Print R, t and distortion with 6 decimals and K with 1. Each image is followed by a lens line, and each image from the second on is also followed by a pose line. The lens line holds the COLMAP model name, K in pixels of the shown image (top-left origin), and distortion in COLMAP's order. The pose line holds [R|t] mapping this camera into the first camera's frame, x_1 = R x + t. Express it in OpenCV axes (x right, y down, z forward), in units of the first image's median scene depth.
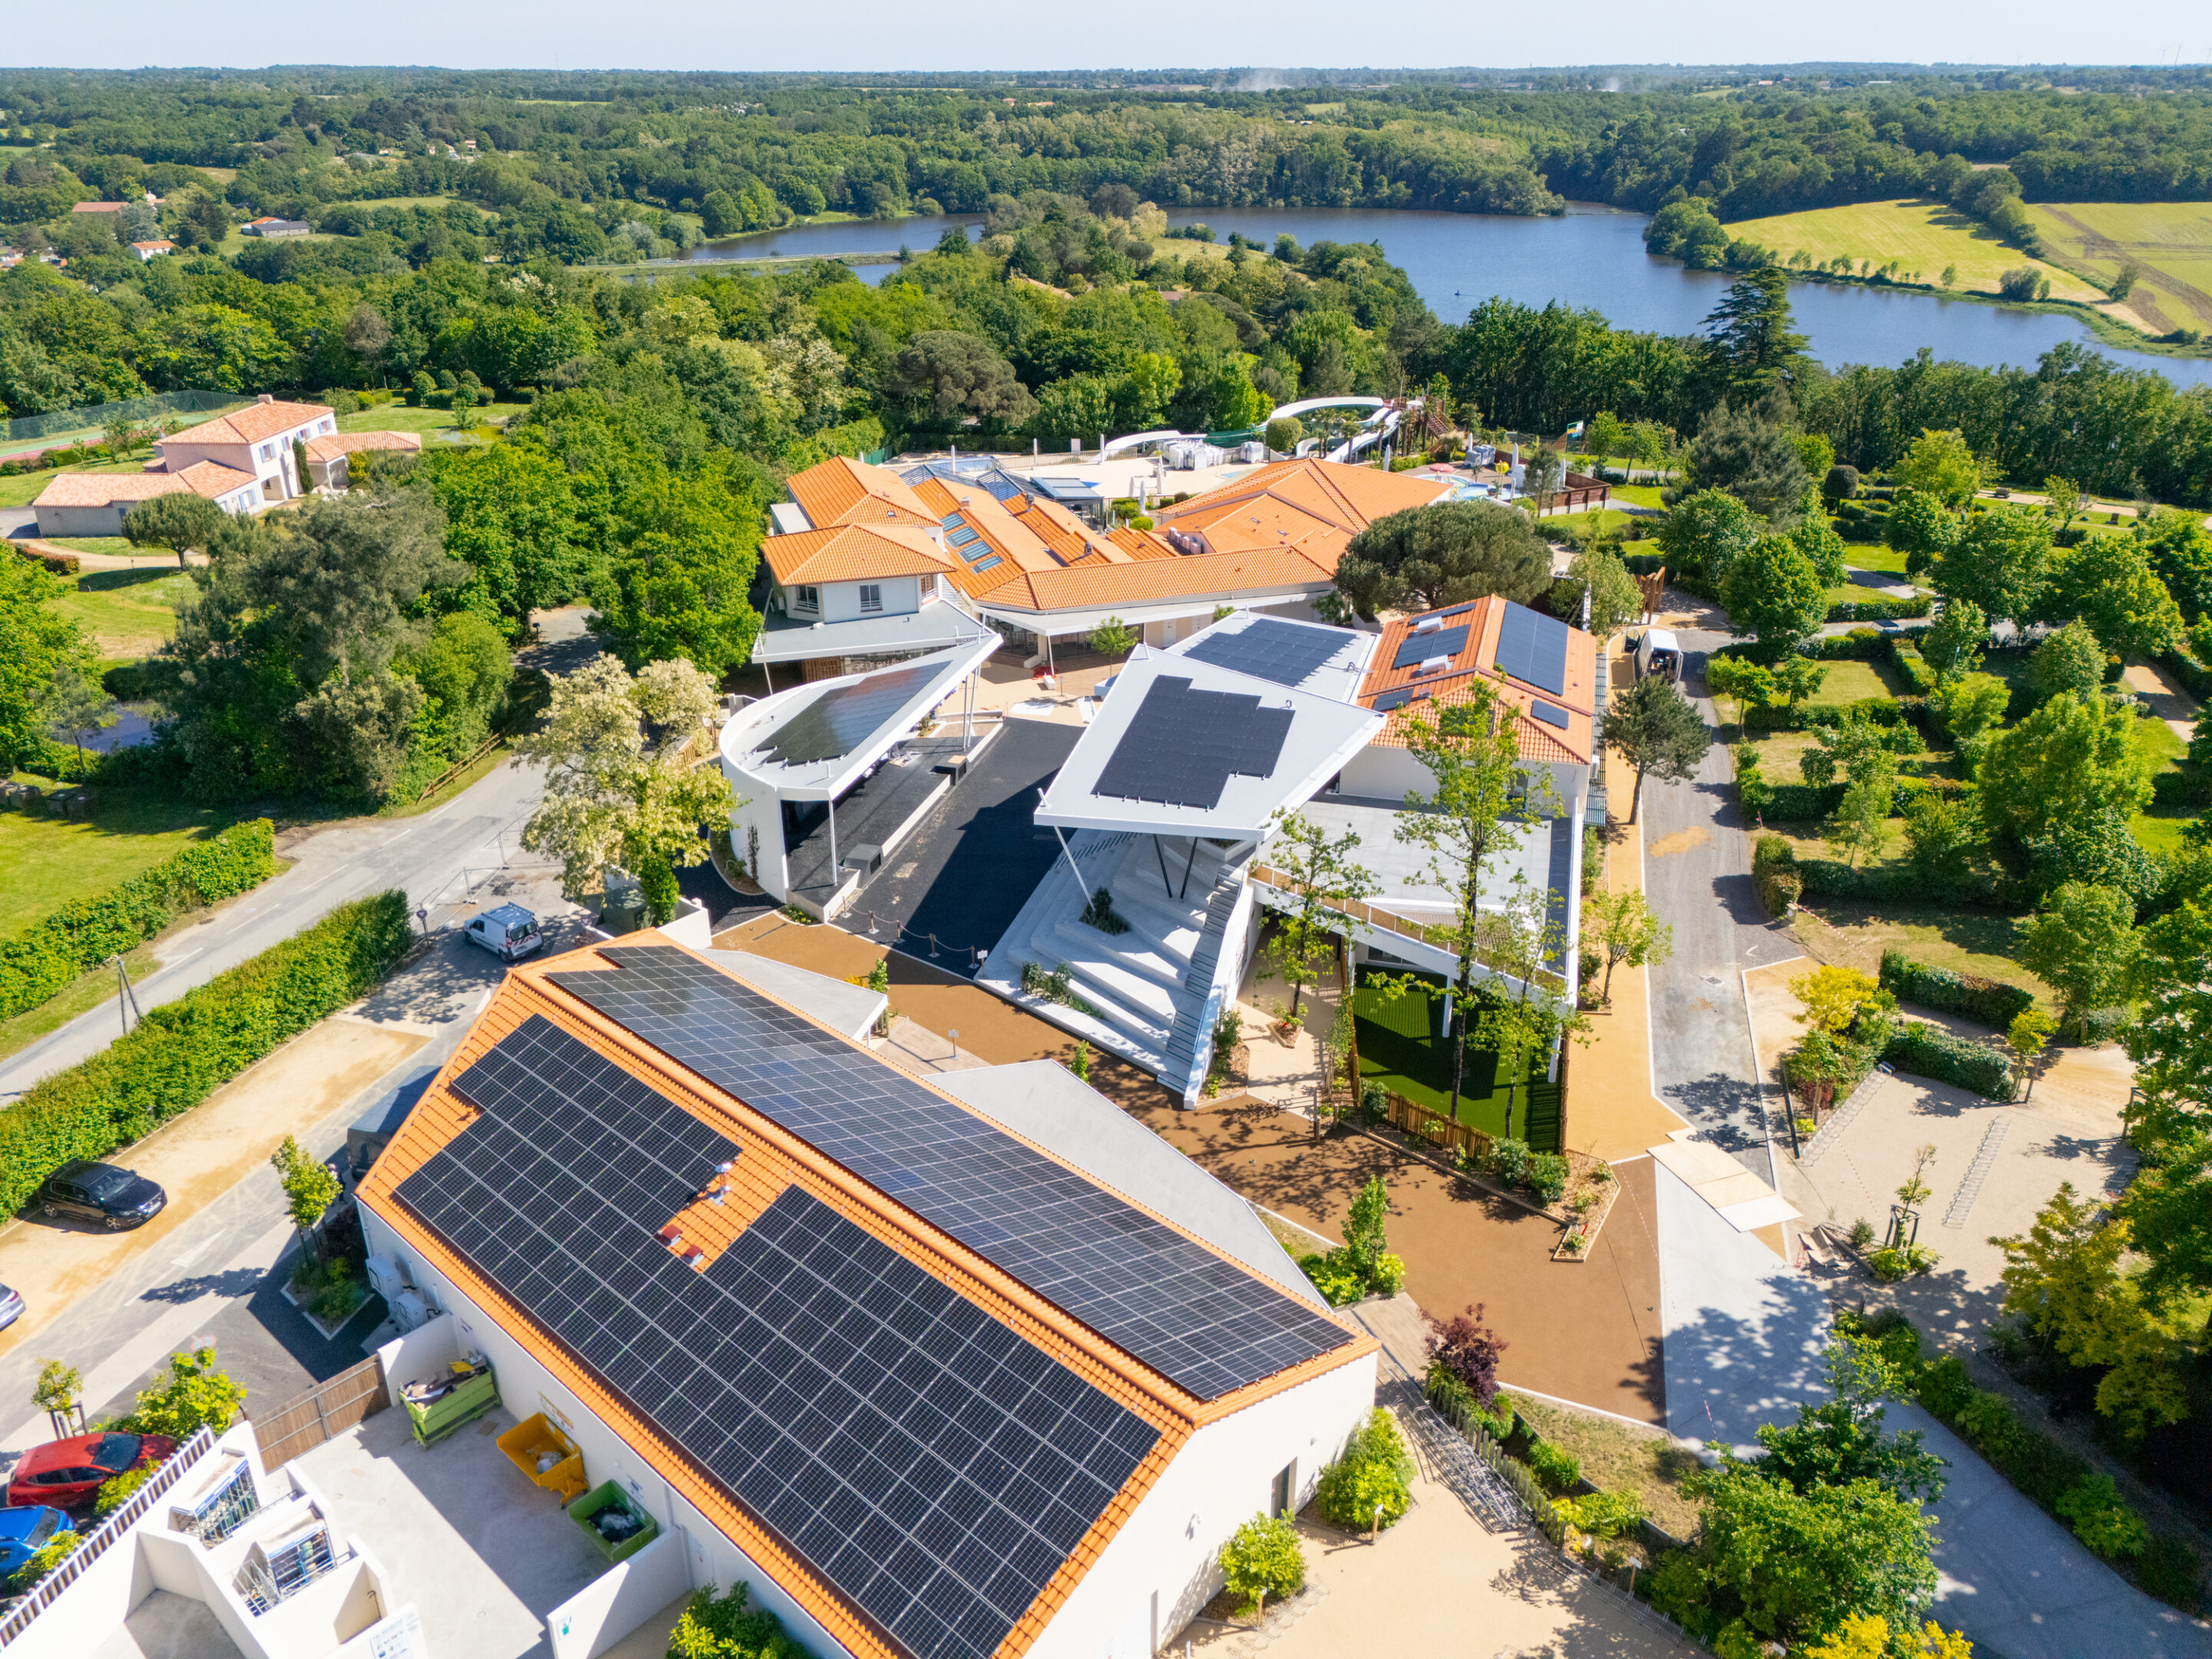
lens RADIAL K [[1621.8, 0, 1106.0], [0, 1621.8, 829.5], [0, 0, 1]] dist [0.065678, -0.059165]
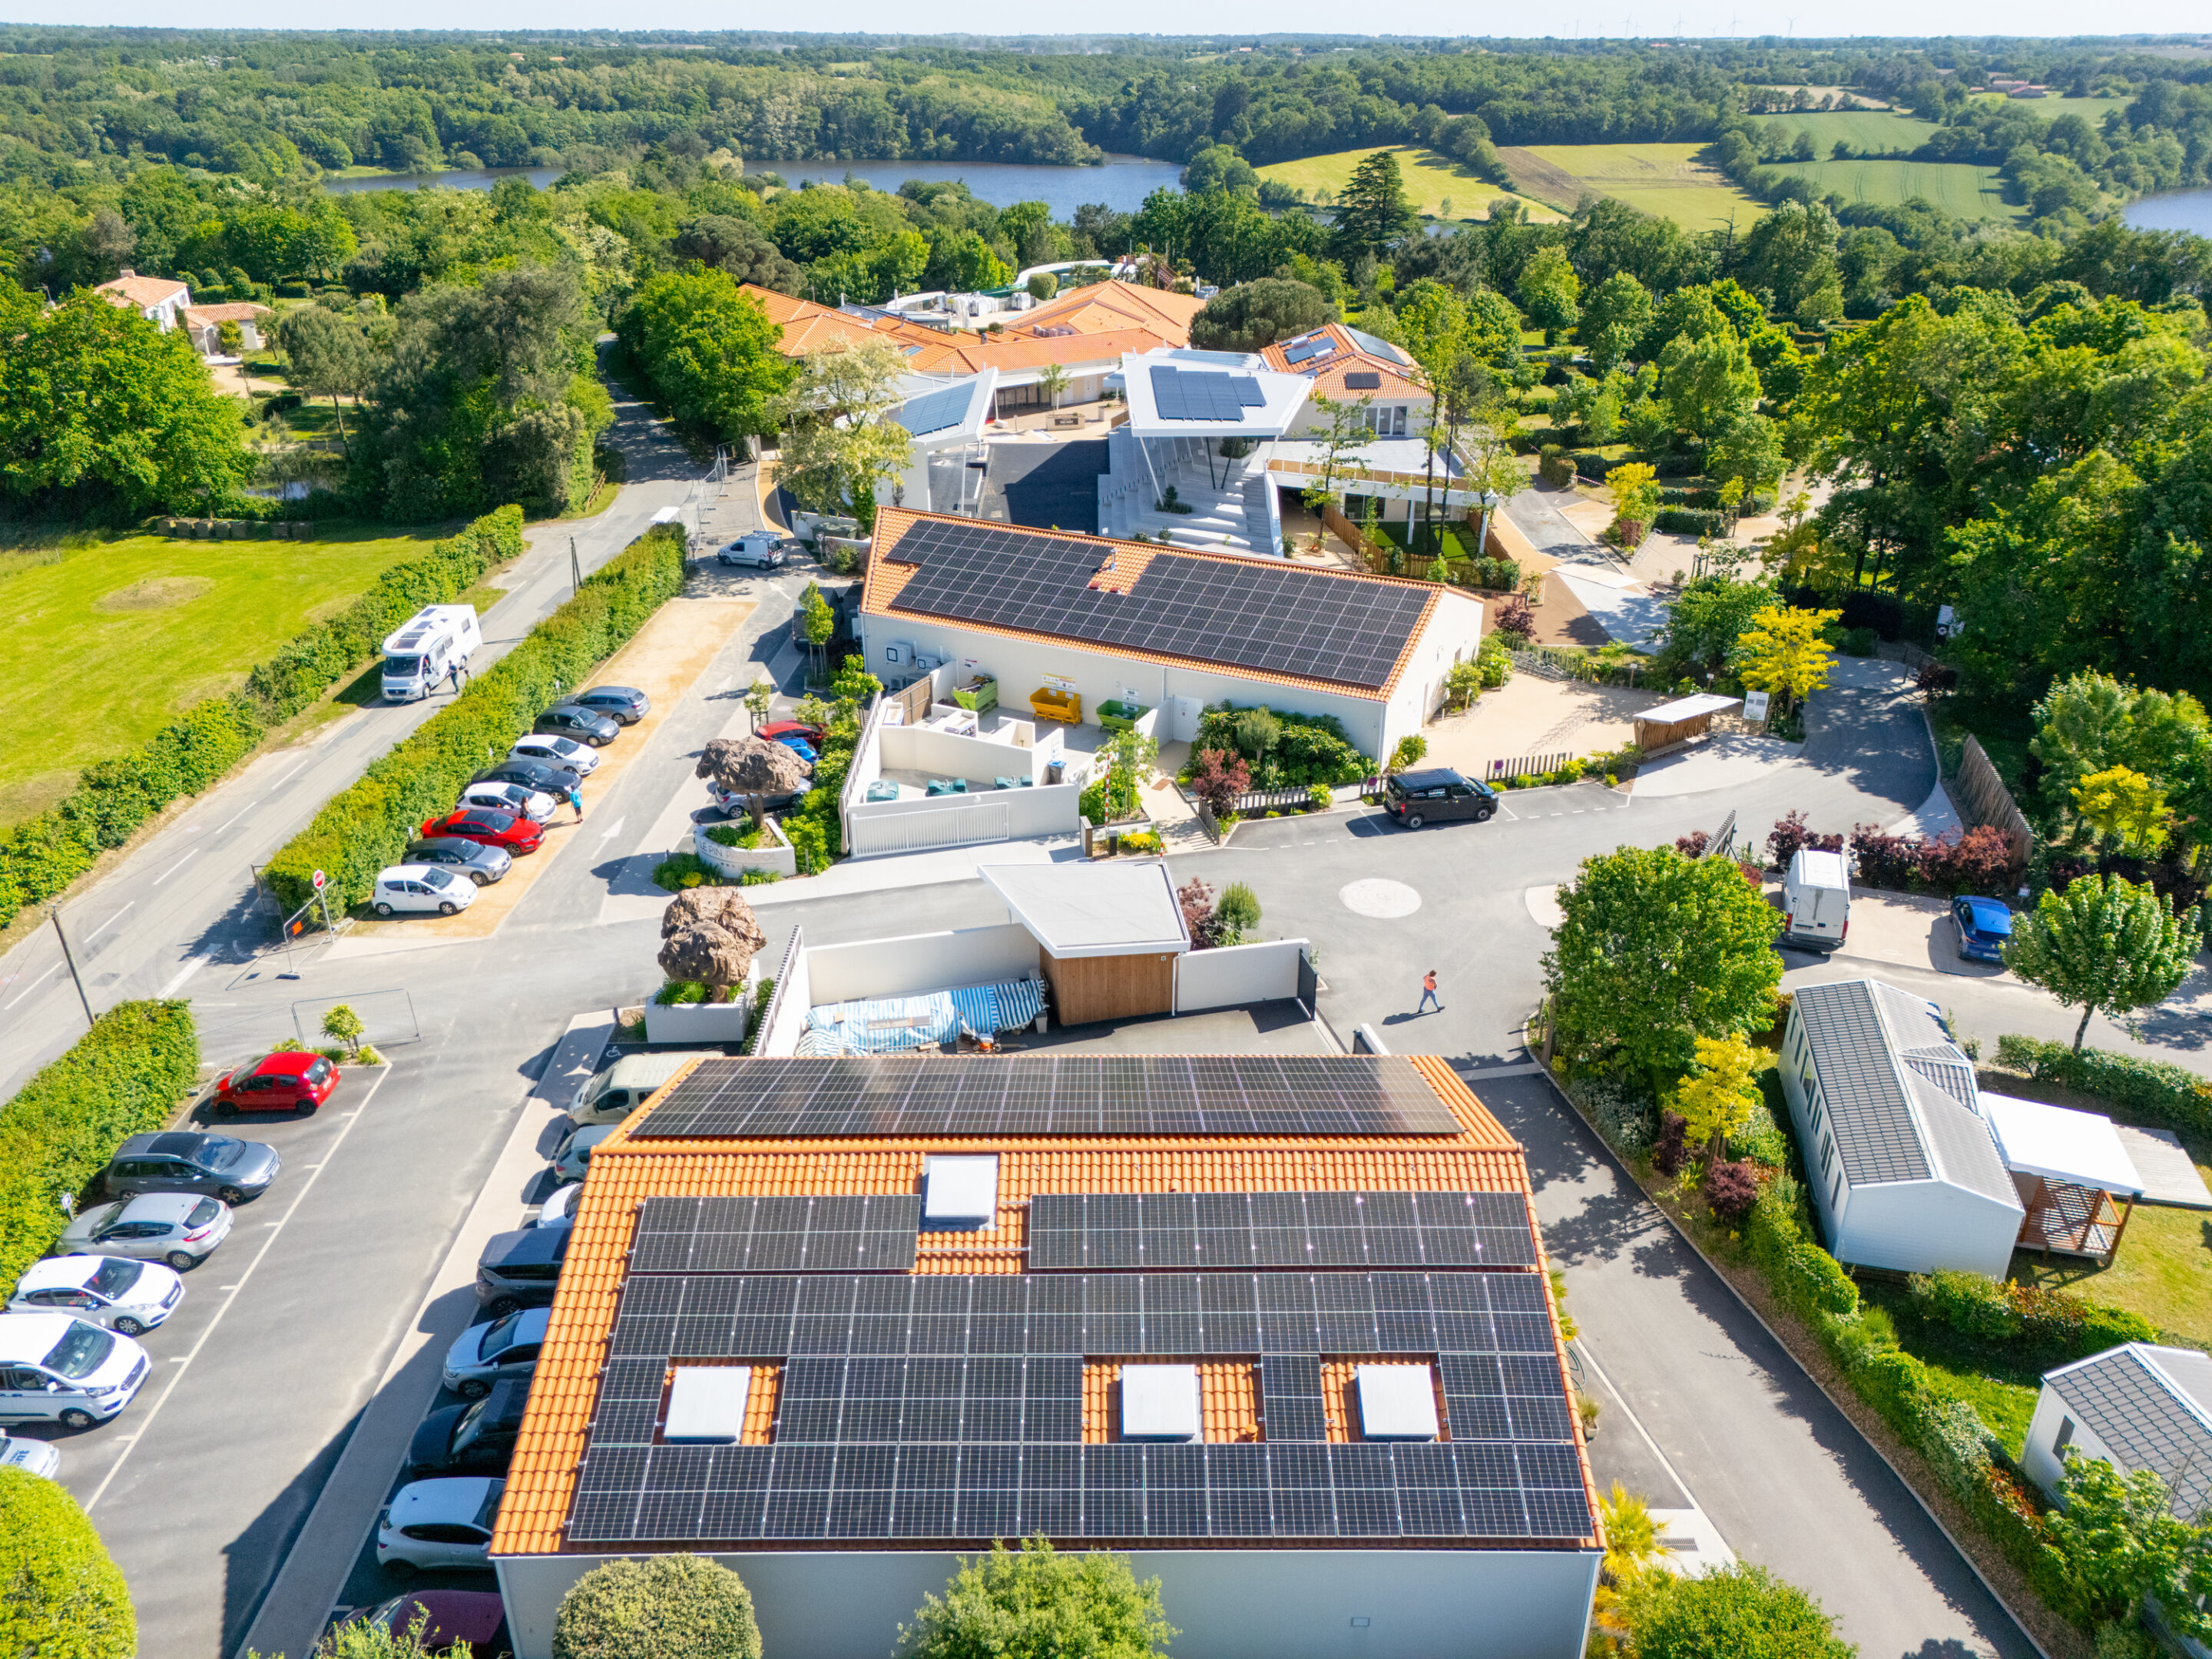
lens RADIAL K [[1621.8, 0, 1106.0], [0, 1621.8, 829.5], [0, 0, 1]] dist [0.065678, -0.059165]
pose [[0.960996, -0.115466, 0.251306, -0.306285], [0.111307, 0.993310, 0.030752, 0.193864], [-0.253176, -0.001580, 0.967419, -0.282126]]
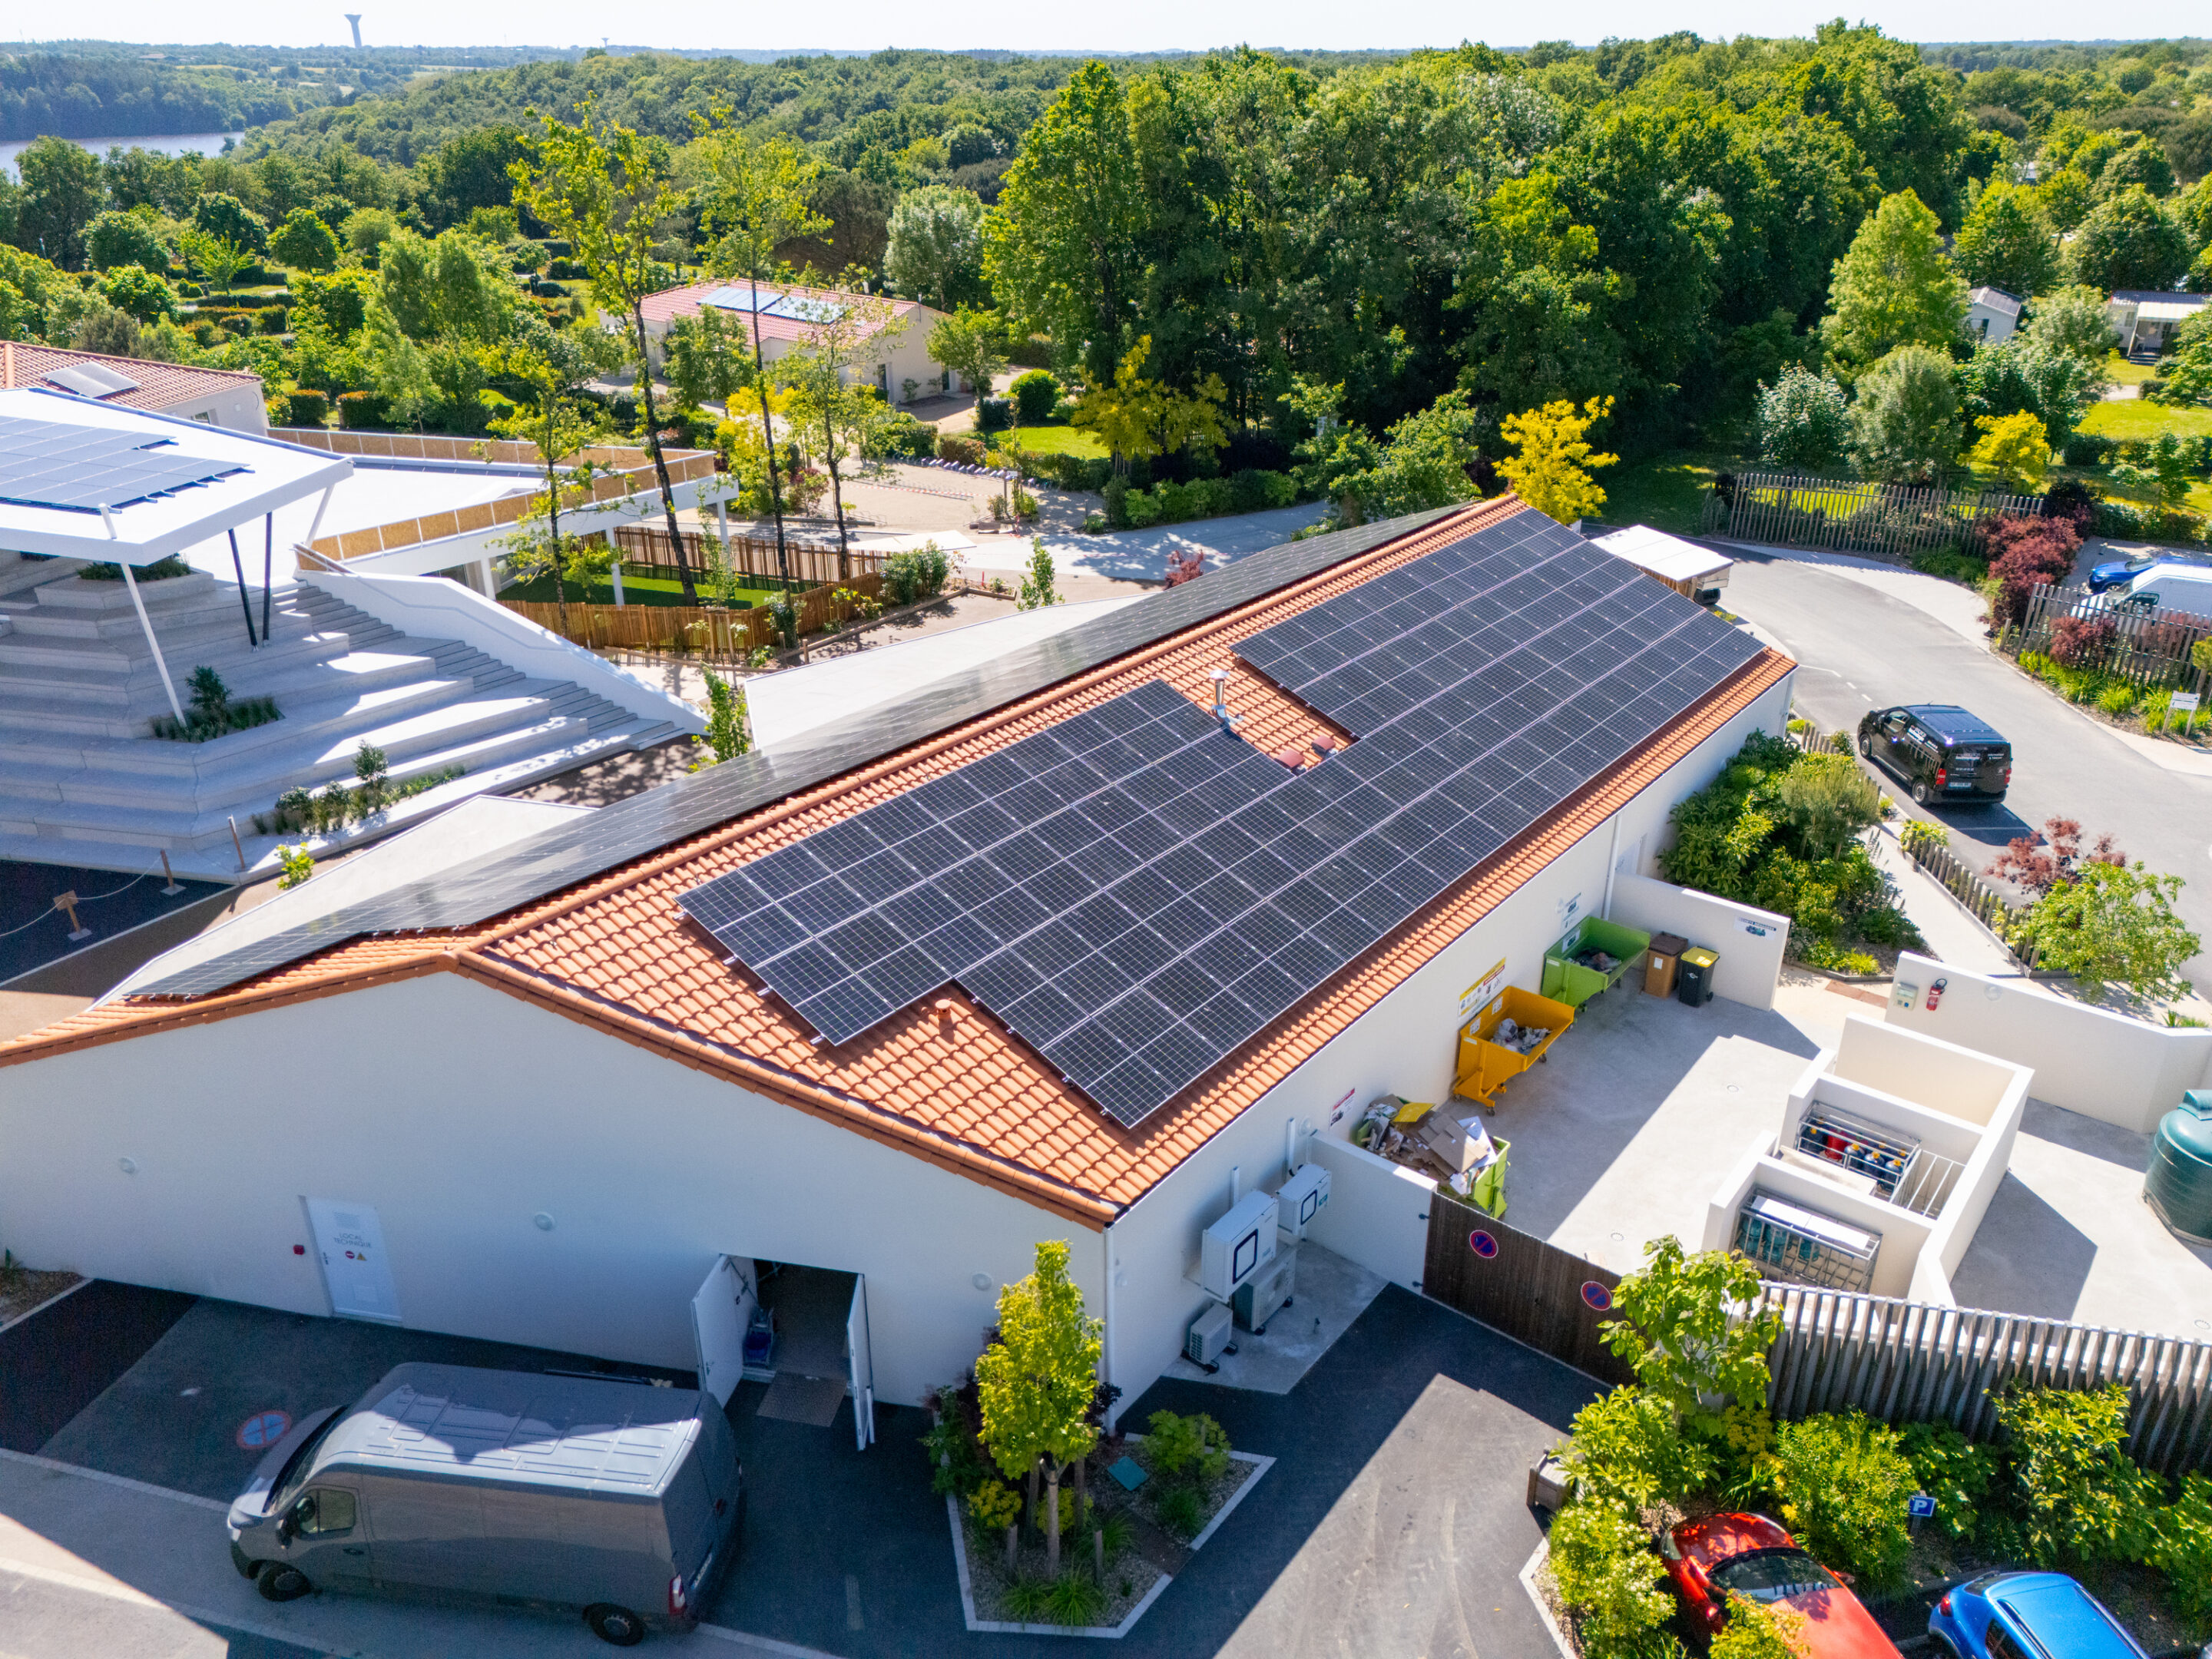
lens RADIAL K [[1621.8, 0, 1106.0], [0, 1621.8, 829.5], [0, 0, 1]] dist [0.065678, -0.059165]
pose [[-0.064659, -0.428904, 0.901033, -0.372546], [0.420756, 0.807020, 0.414346, -0.015953], [-0.904867, 0.405906, 0.128283, 0.425135]]
